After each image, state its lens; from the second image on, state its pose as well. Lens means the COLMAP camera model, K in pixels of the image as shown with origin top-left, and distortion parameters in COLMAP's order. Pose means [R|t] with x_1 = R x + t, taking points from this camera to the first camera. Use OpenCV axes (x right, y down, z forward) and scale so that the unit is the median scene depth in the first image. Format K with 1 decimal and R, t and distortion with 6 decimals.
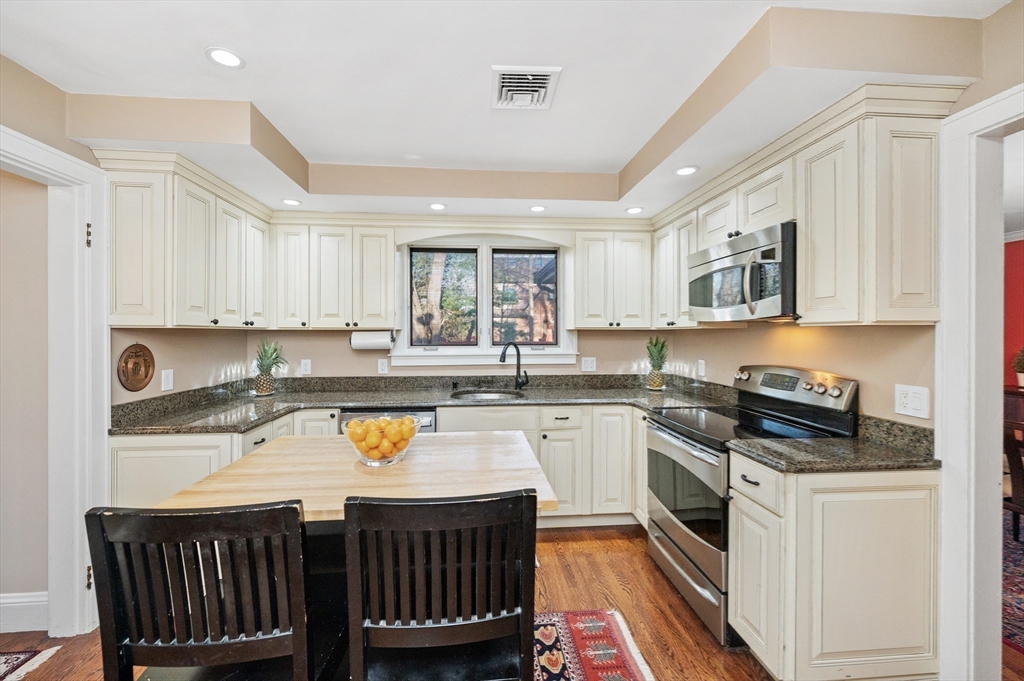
lens RADIAL K [[412.3, 0, 508.5], [0, 412.3, 337.7], [0, 0, 1]] dist [0.000100, -0.000039]
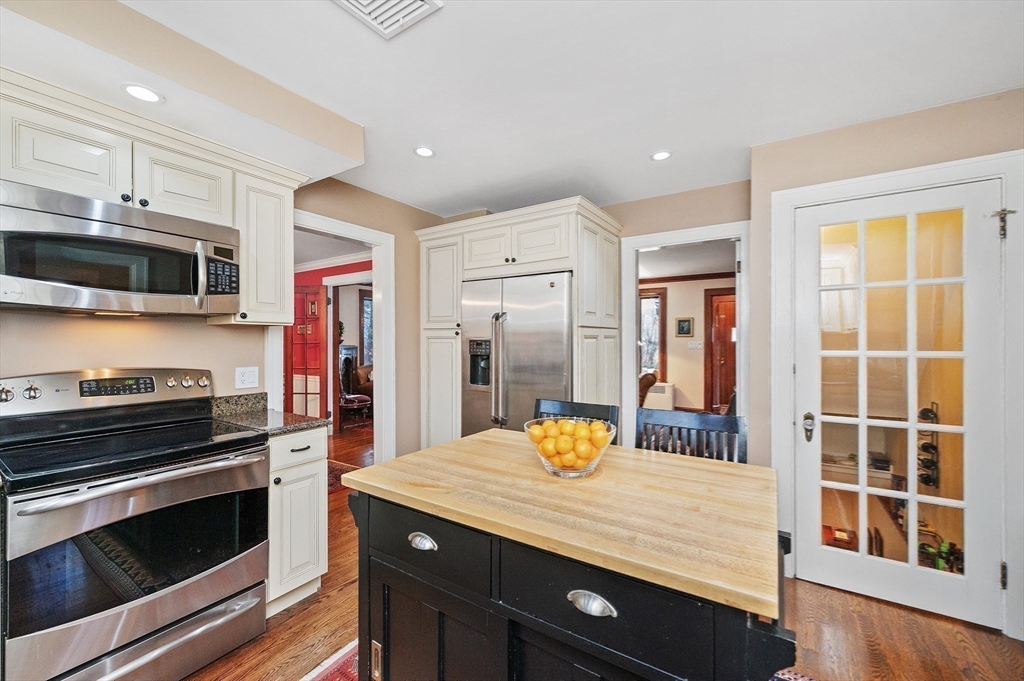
lens RADIAL K [[409.5, 0, 506.2], [0, 409.5, 337.7], [0, 0, 1]] dist [0.013085, -0.000222]
pose [[-0.780231, 0.013080, 0.625355, -0.355295], [0.015170, 0.999883, -0.001987, 0.015635], [-0.625307, 0.007936, -0.780338, 0.852528]]
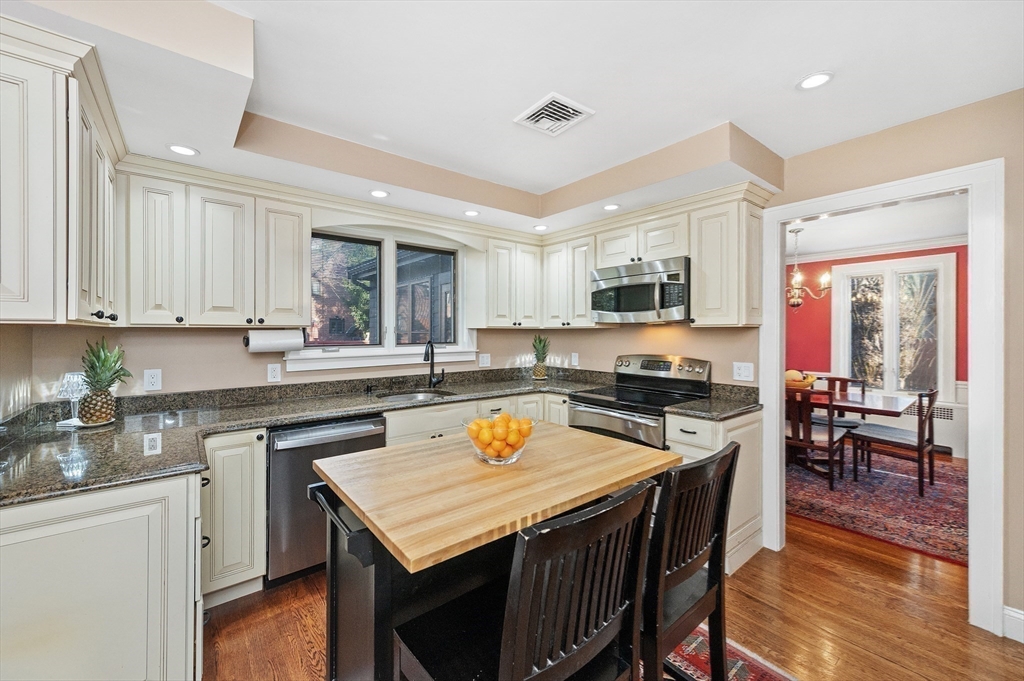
lens RADIAL K [[409.5, 0, 506.2], [0, 409.5, 337.7], [0, 0, 1]] dist [0.013085, -0.000222]
pose [[0.831016, -0.009299, 0.556171, -0.415579], [0.007615, 0.999957, 0.005341, -0.000830], [-0.556197, -0.000204, 0.831050, 0.077896]]
